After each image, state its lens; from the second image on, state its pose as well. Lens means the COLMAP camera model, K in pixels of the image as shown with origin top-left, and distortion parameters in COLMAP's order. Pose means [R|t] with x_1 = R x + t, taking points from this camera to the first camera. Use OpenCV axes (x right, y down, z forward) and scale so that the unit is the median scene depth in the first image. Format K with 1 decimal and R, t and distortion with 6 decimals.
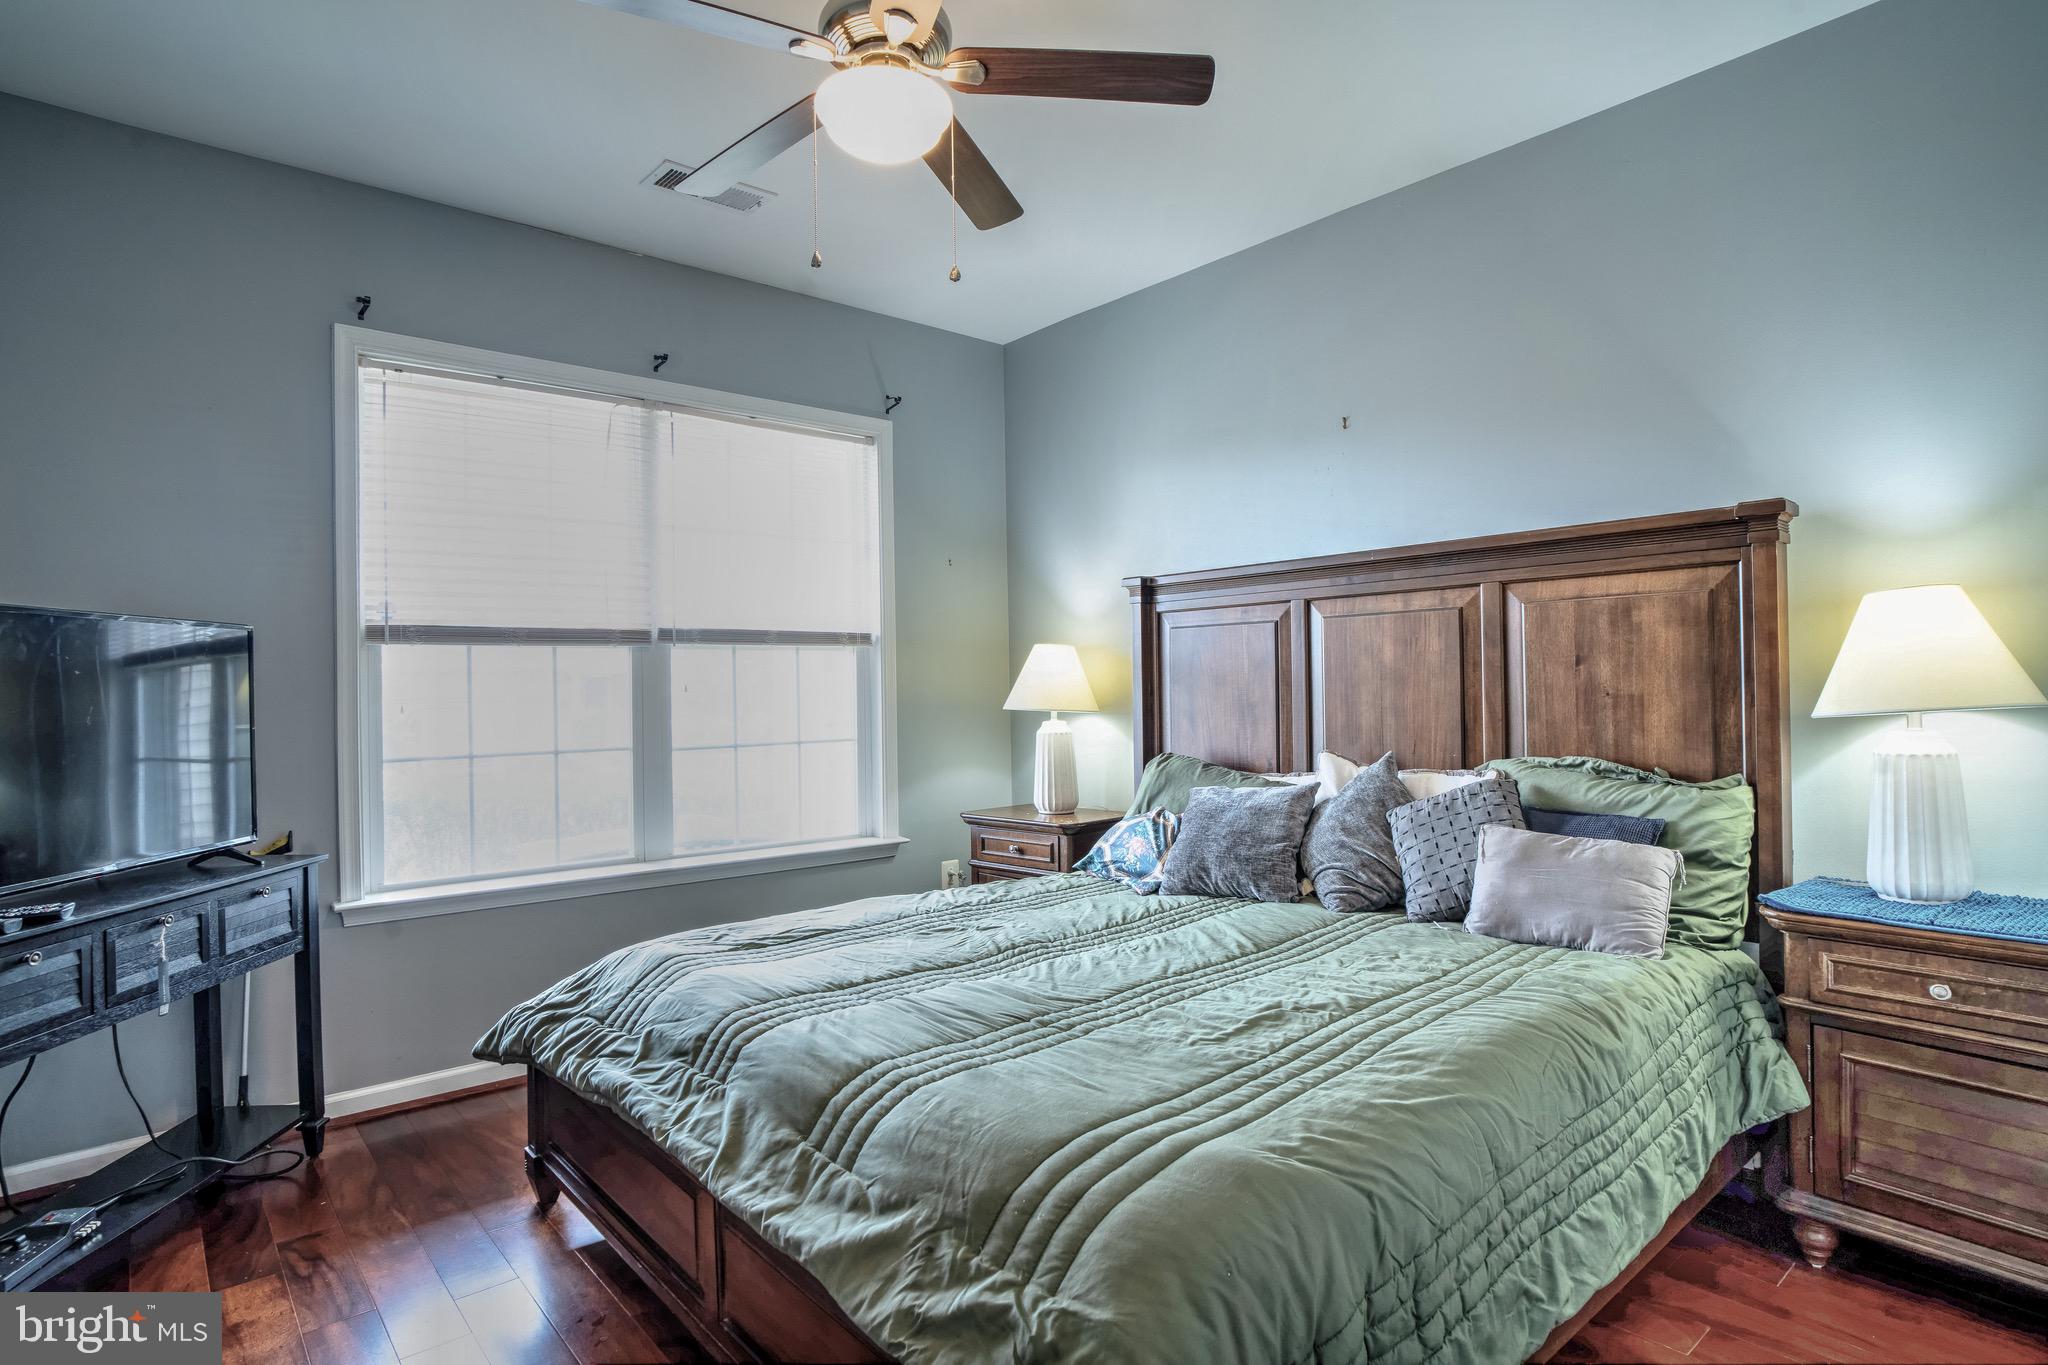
lens RADIAL K [[1090.4, 0, 1022.5], [0, 1090.4, 624.1], [0, 0, 1]] dist [-0.042459, 0.032035]
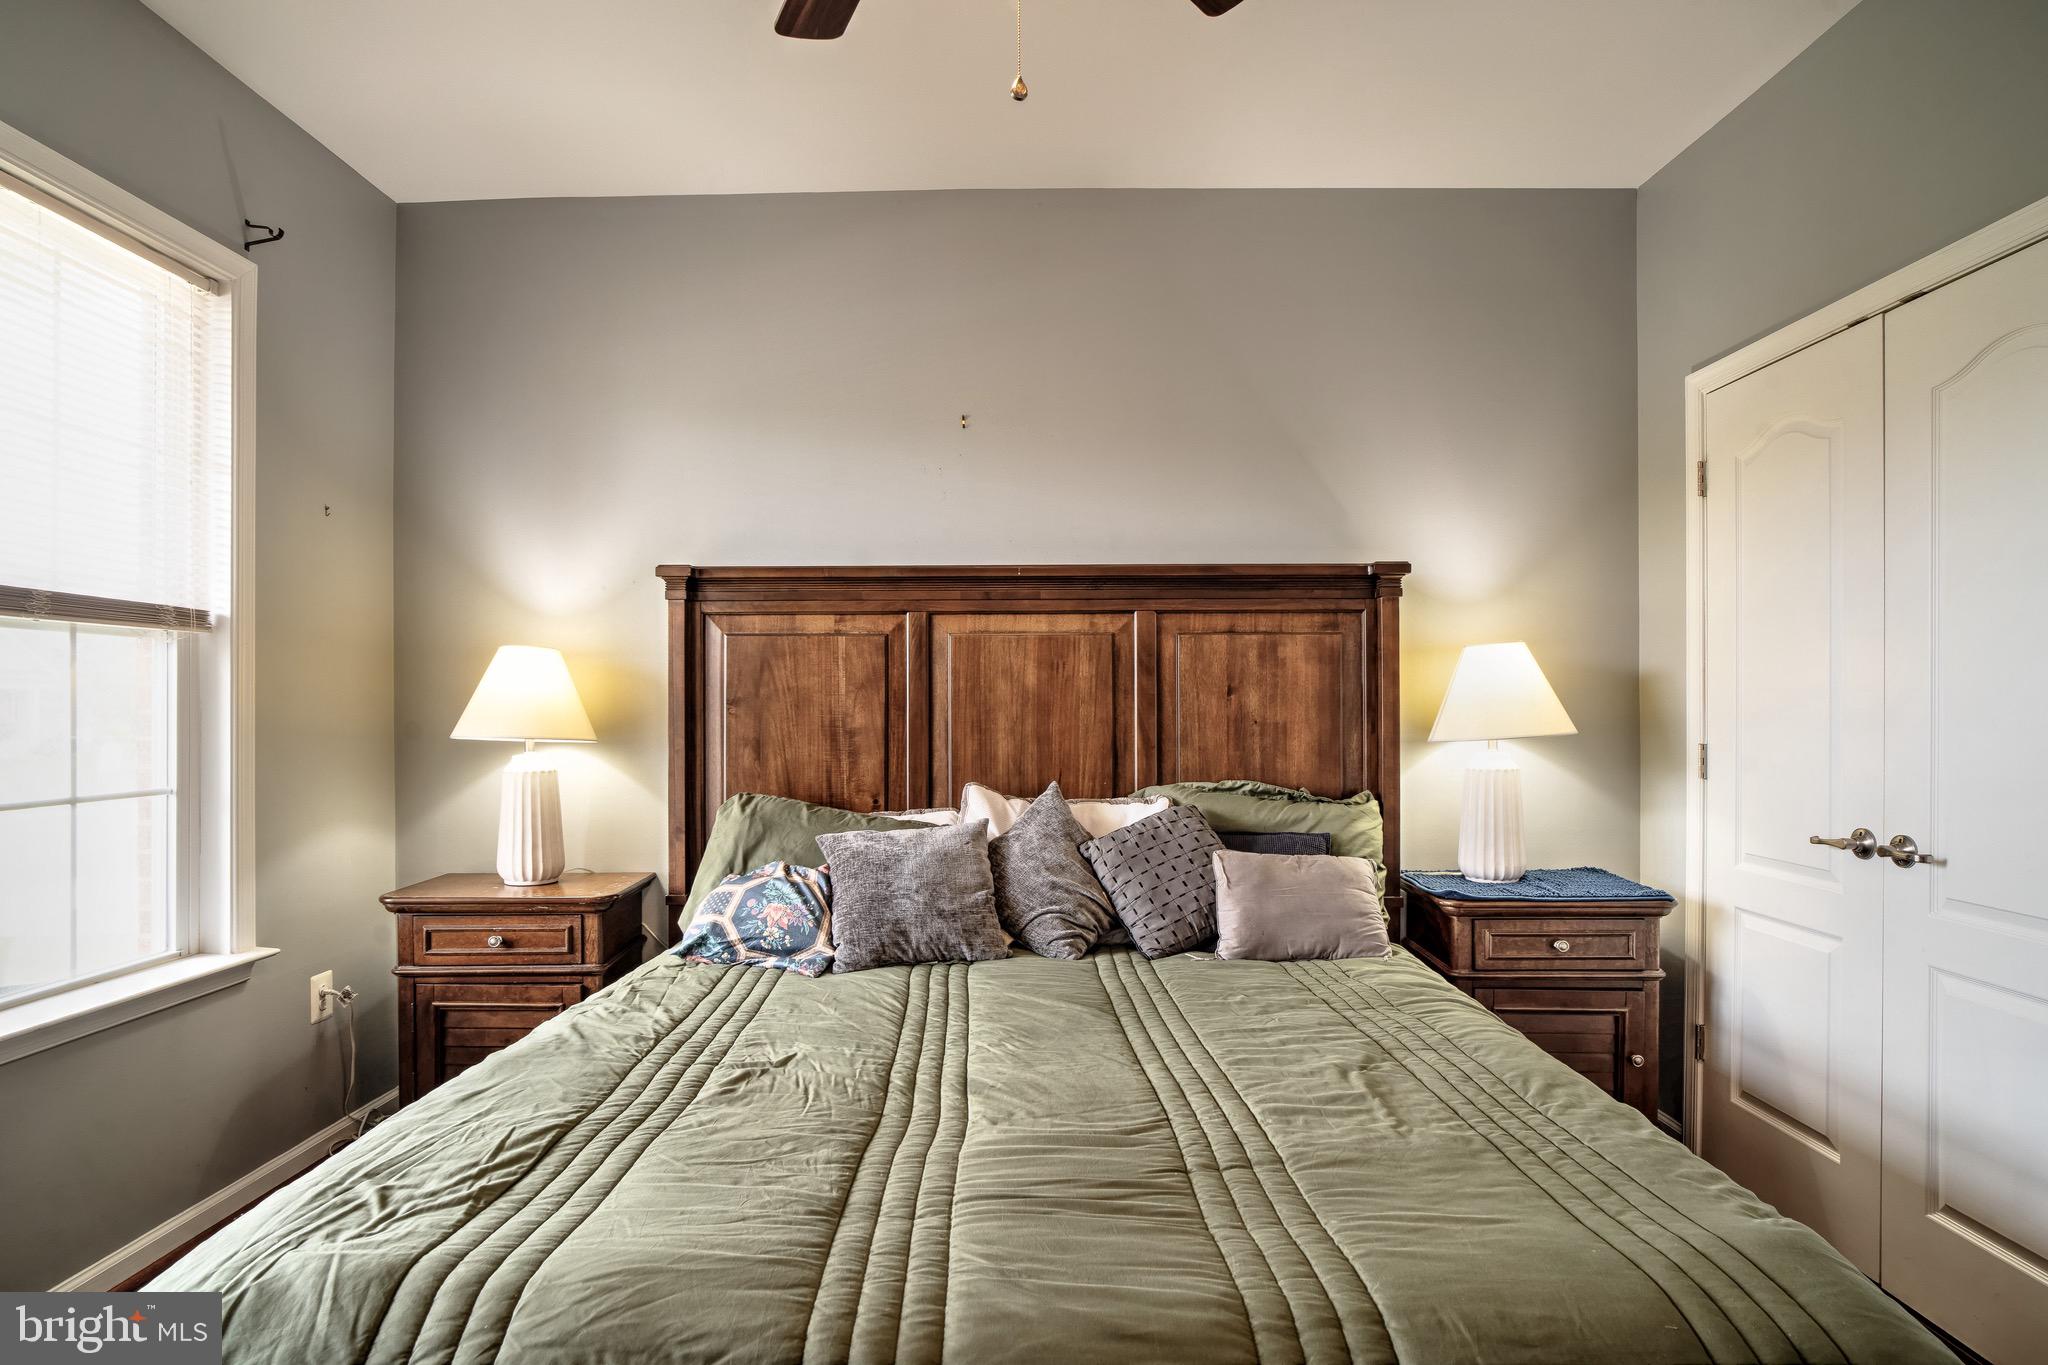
lens RADIAL K [[1106.7, 0, 1029.4], [0, 1106.7, 672.8], [0, 0, 1]] dist [-0.031822, 0.001472]
pose [[0.664166, 0.038066, 0.746615, -0.429697], [-0.054733, 0.998499, -0.002219, 0.029075], [-0.745579, -0.039391, 0.665253, 0.416633]]
